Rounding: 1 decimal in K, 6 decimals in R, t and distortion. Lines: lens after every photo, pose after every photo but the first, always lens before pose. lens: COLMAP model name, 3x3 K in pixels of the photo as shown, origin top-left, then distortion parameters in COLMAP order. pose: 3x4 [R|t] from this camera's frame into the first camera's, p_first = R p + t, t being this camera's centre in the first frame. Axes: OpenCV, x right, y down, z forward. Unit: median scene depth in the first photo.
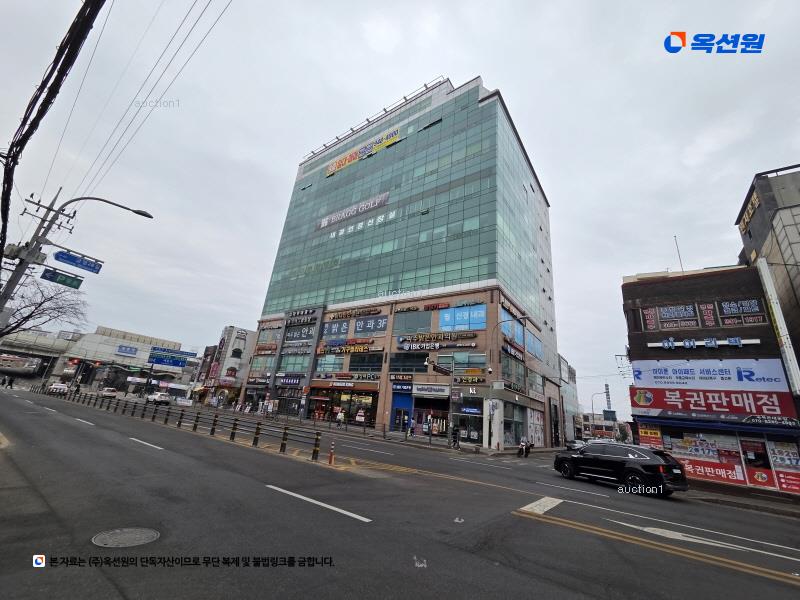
lens RADIAL K [[323.7, 0, 398.3], [0, 323.7, 302.1], [0, 0, 1]] dist [0.001831, -0.000269]
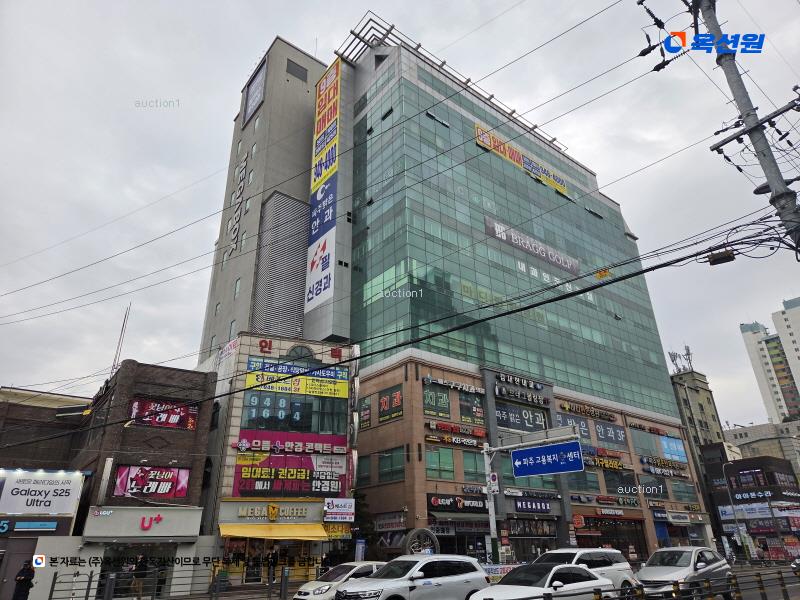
lens RADIAL K [[531.8, 0, 399.1], [0, 531.8, 300.2], [0, 0, 1]] dist [0.037866, -0.001631]
pose [[0.265017, 0.313324, 0.911918, -1.370589], [-0.273196, 0.931380, -0.240615, 0.199922], [-0.924732, -0.185365, 0.332430, 0.975466]]
